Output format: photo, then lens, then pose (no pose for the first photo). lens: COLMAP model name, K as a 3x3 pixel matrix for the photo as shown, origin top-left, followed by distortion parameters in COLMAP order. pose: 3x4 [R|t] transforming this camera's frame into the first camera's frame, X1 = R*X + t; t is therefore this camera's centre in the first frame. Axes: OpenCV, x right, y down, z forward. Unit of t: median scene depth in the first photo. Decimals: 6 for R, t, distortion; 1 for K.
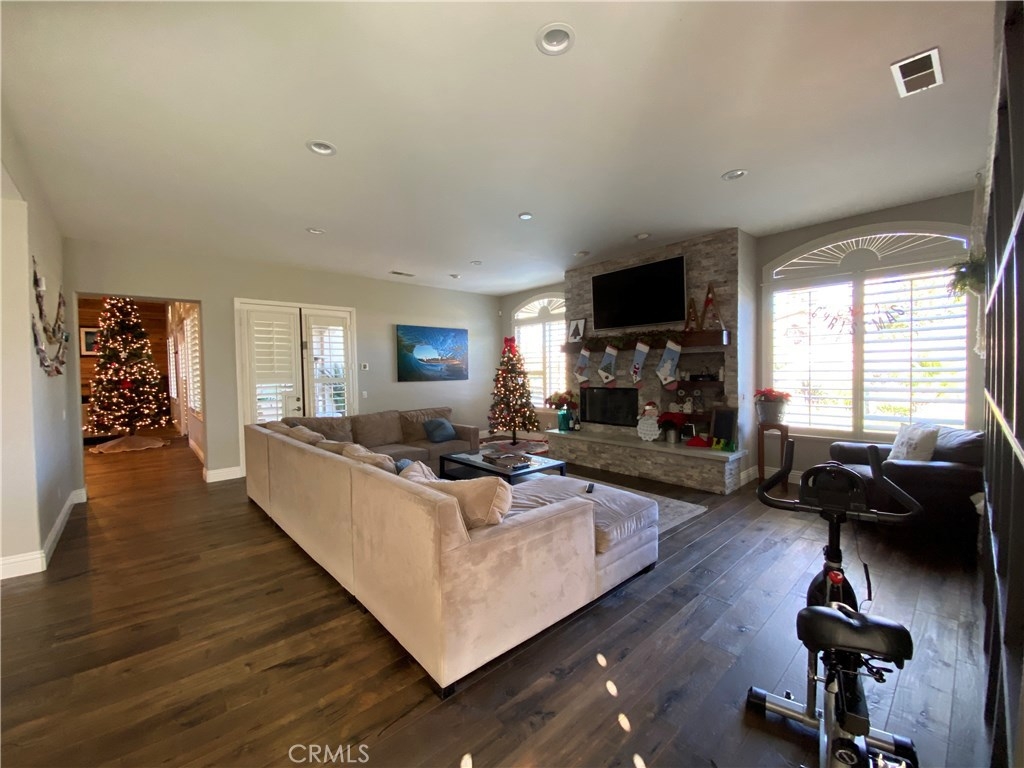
lens RADIAL K [[414.1, 0, 515.0], [0, 414.1, 385.0], [0, 0, 1]] dist [-0.000017, -0.003057]
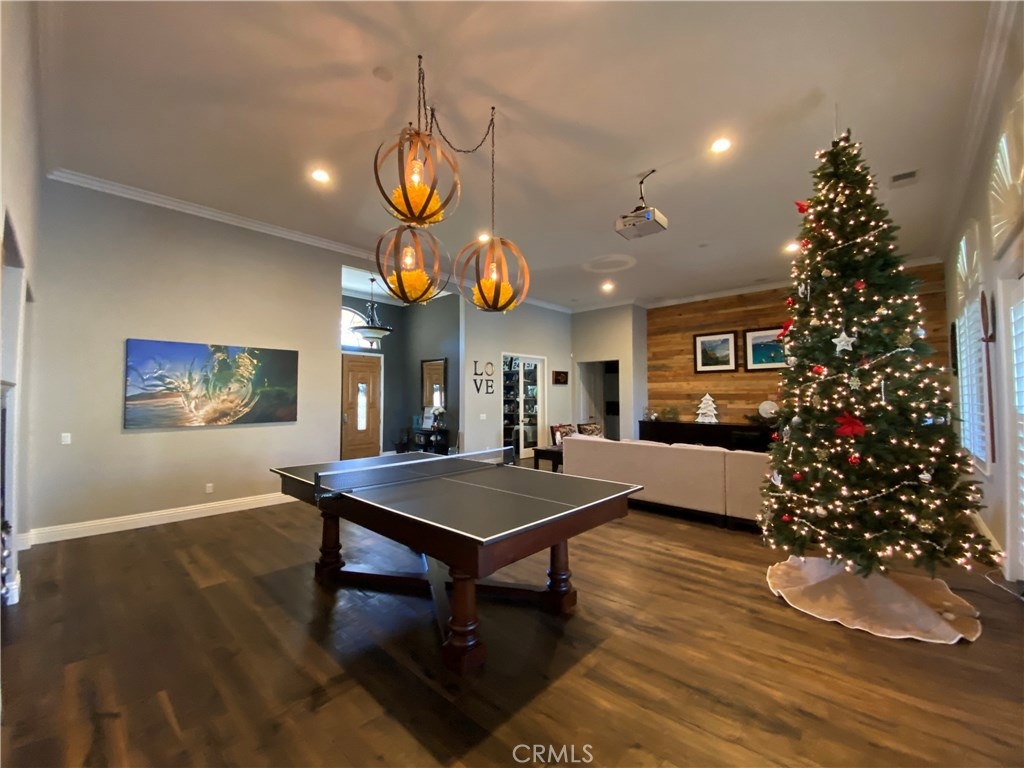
lens RADIAL K [[414.1, 0, 512.3], [0, 414.1, 381.5], [0, 0, 1]] dist [-0.000017, -0.003057]
pose [[0.083669, -0.019460, -0.996304, -0.608137], [-0.031434, 0.999260, -0.022158, -0.021628], [0.995998, 0.033171, 0.082995, 0.676284]]
